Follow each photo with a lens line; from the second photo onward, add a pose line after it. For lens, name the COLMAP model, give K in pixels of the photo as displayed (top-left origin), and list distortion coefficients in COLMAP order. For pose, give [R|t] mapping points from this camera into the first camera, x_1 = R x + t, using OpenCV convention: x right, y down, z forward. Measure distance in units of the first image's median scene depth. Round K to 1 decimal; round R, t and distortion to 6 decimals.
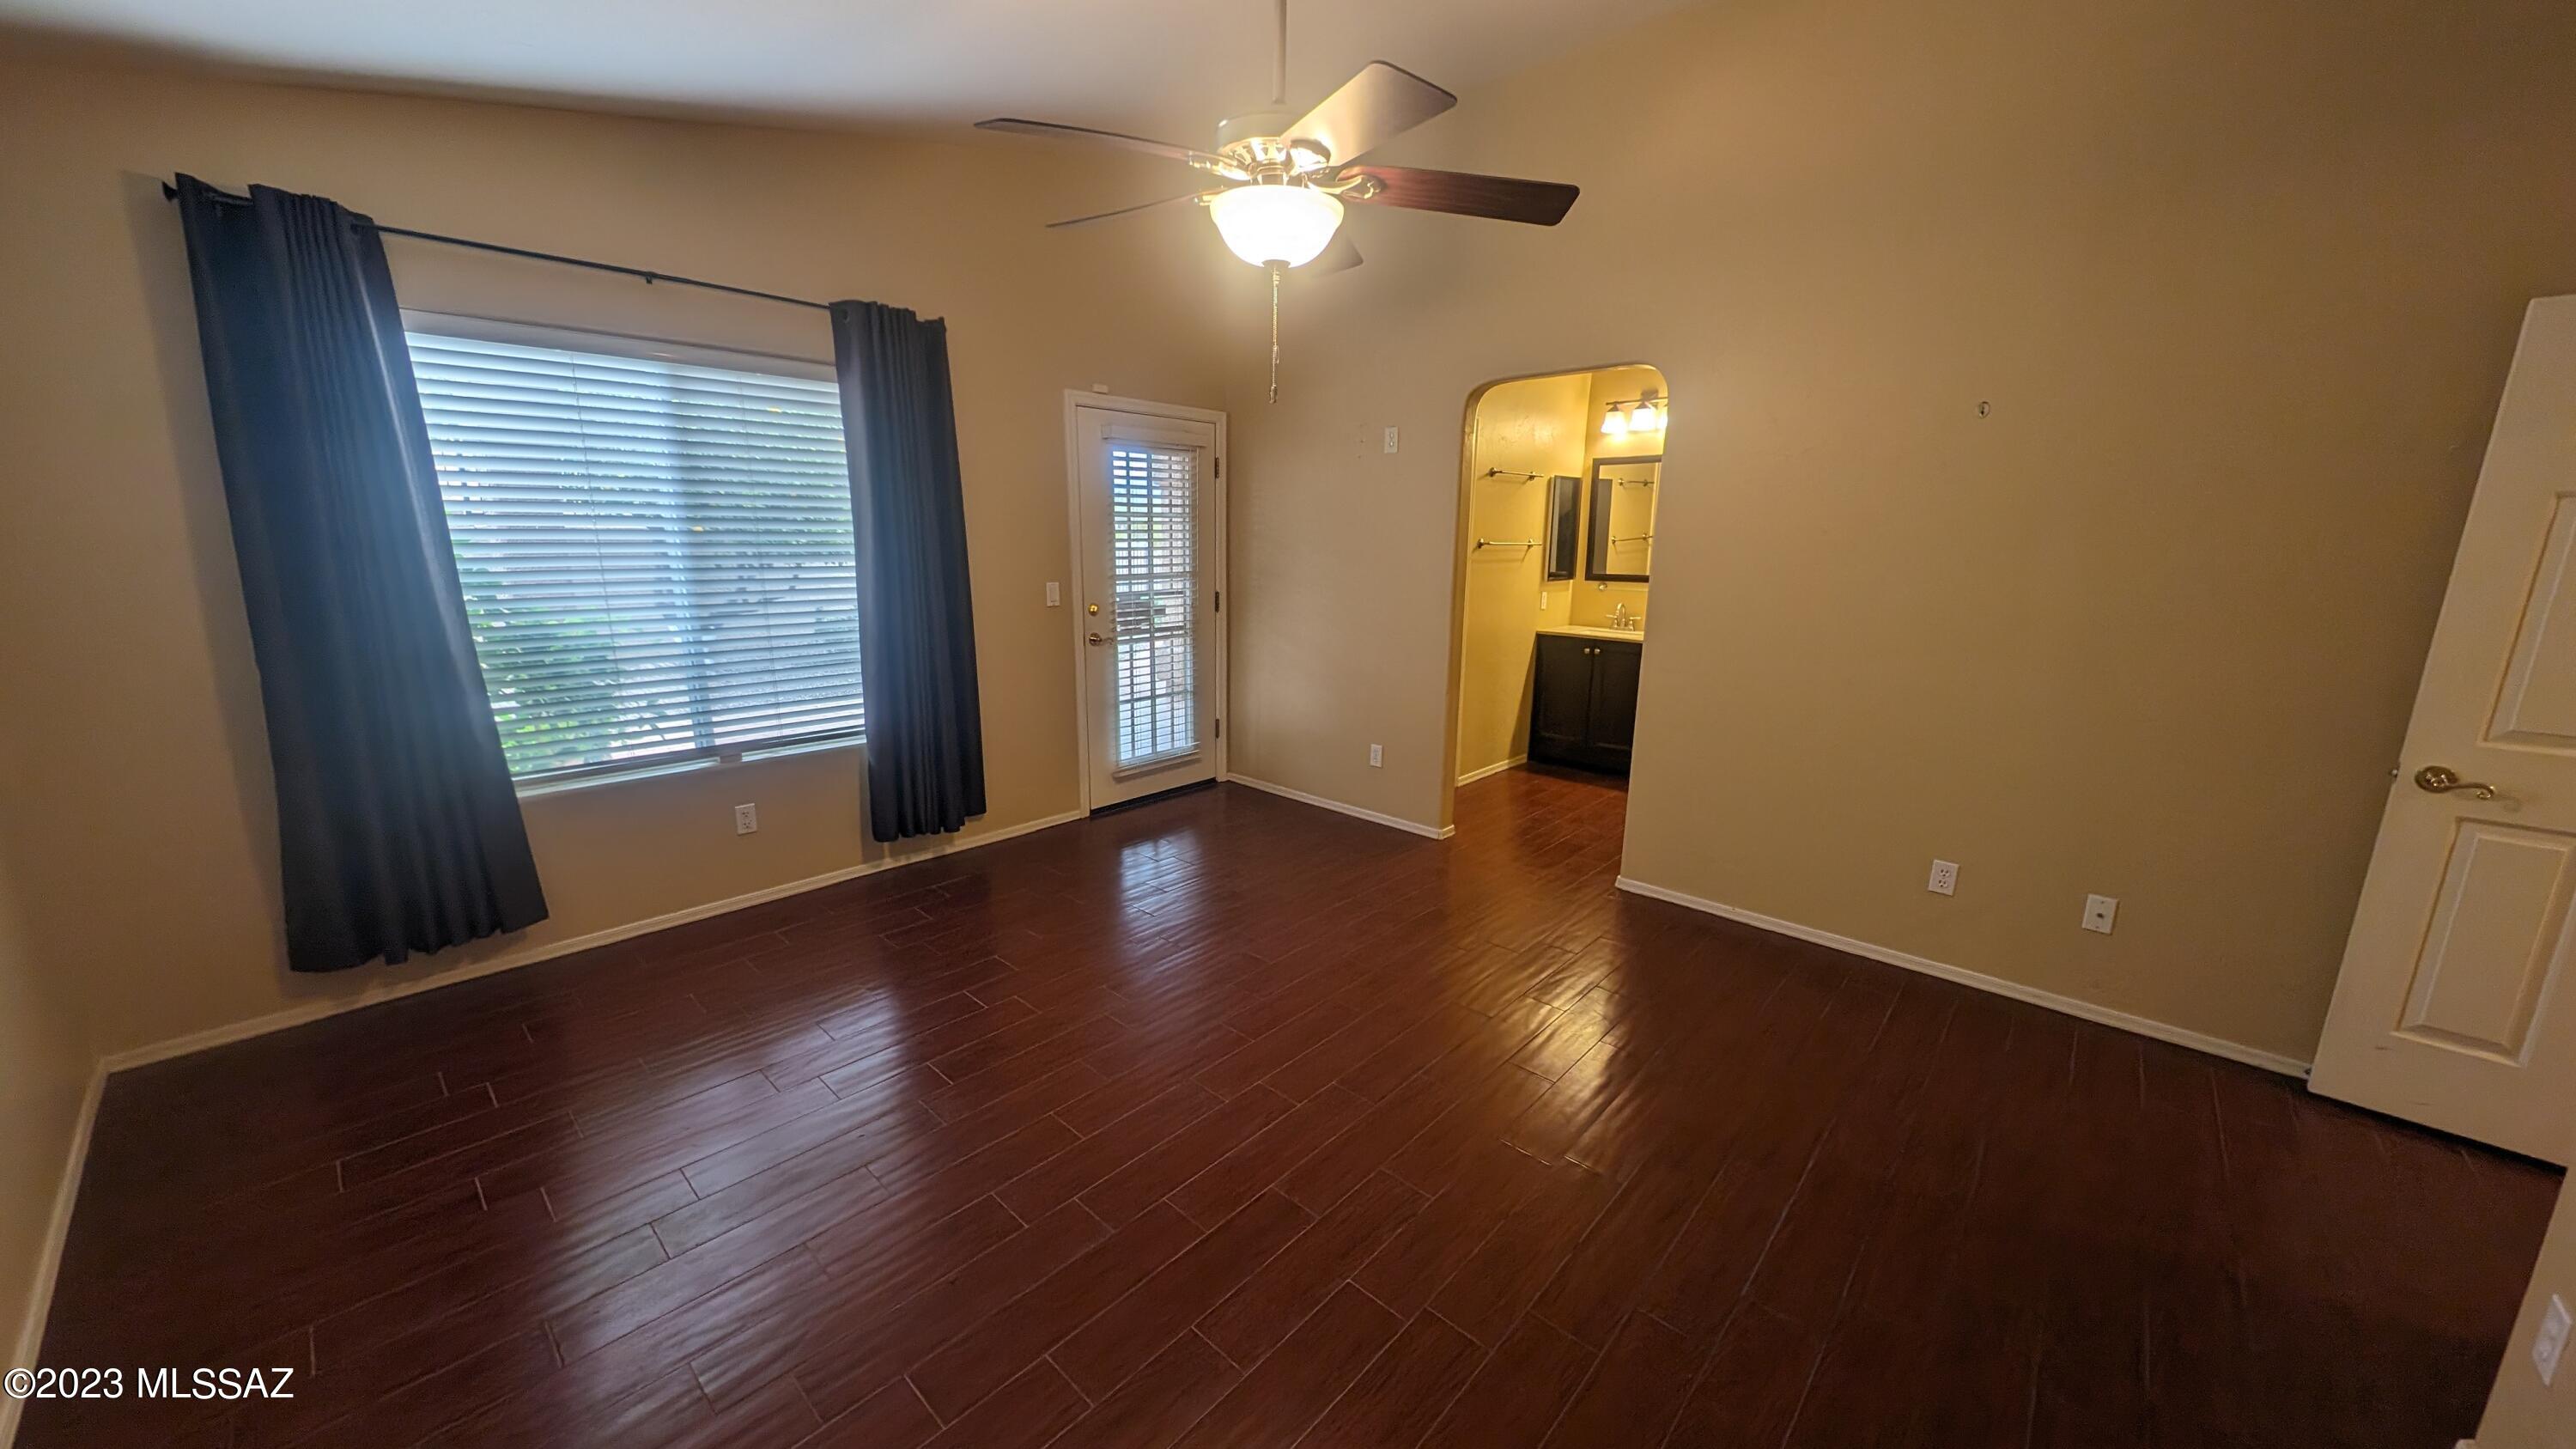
lens RADIAL K [[913.9, 0, 1288.0], [0, 913.9, 724.5], [0, 0, 1]] dist [0.011060, -0.007609]
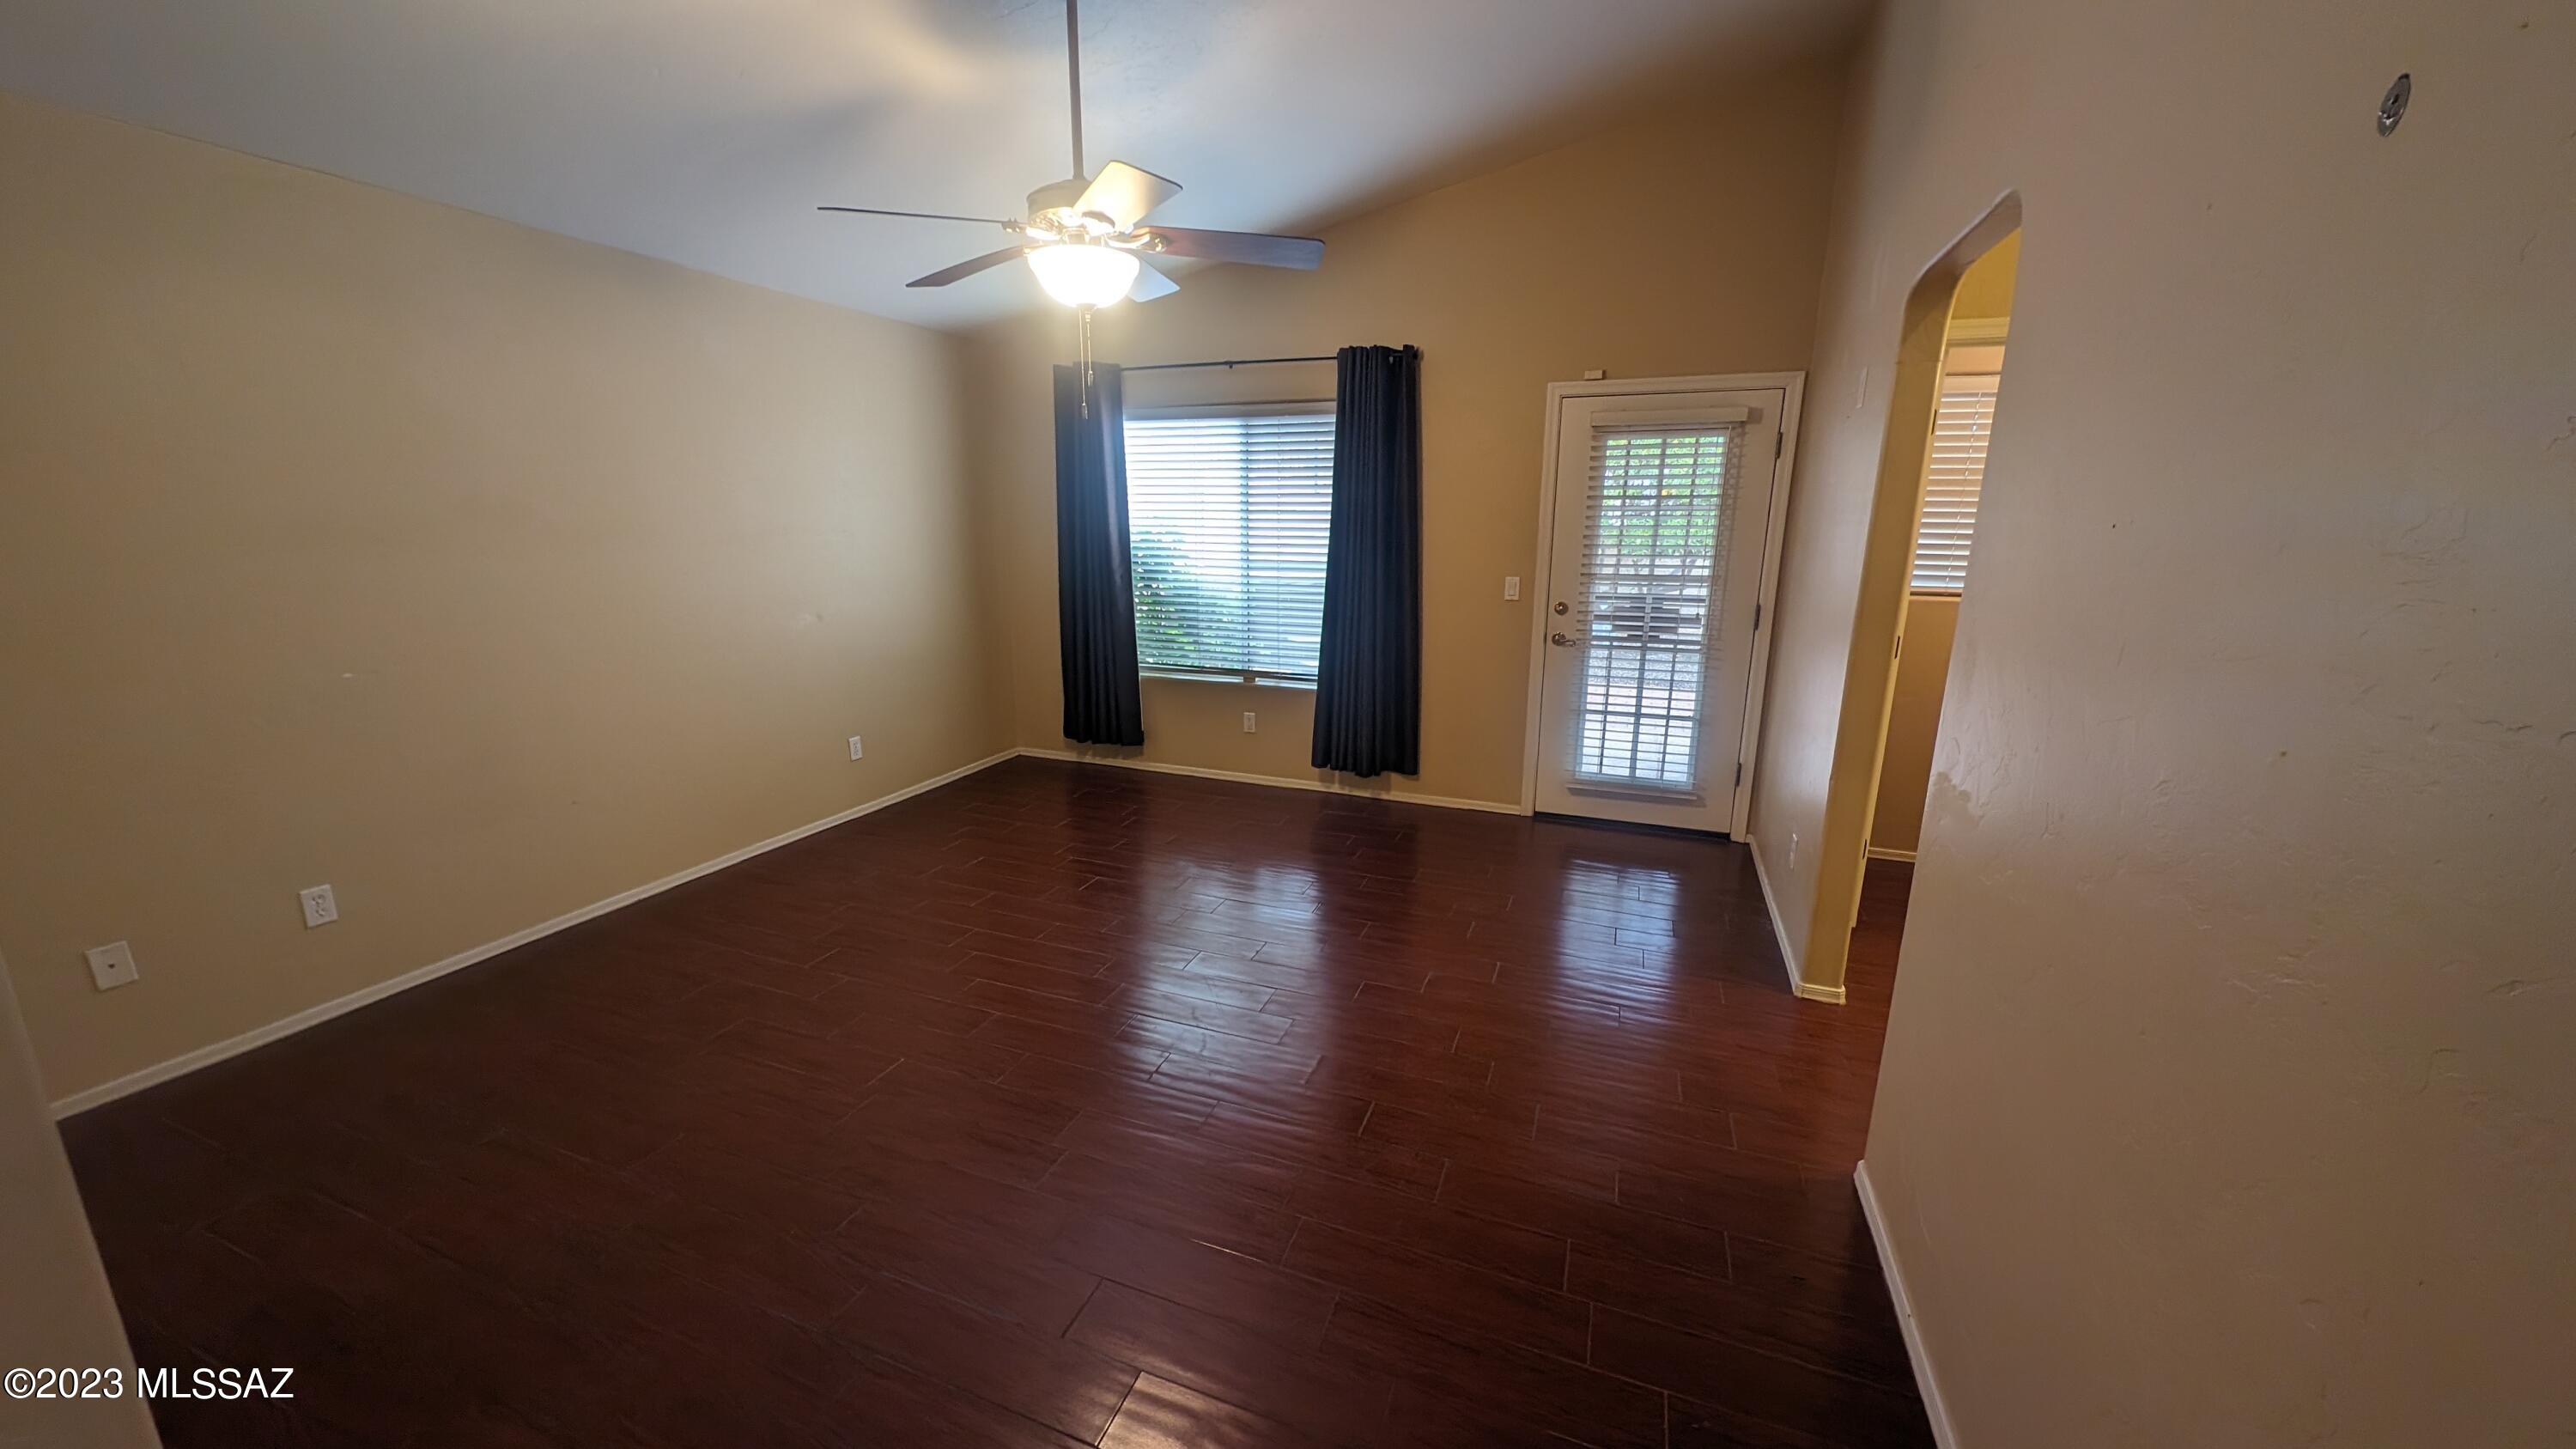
lens RADIAL K [[966.5, 0, 1284.5], [0, 966.5, 724.9], [0, 0, 1]] dist [0.018864, -0.009728]
pose [[0.335138, 0.199401, -0.920827, 0.670483], [-0.191486, 0.971365, 0.140652, -0.096266], [0.922505, 0.129187, 0.363724, 0.386454]]
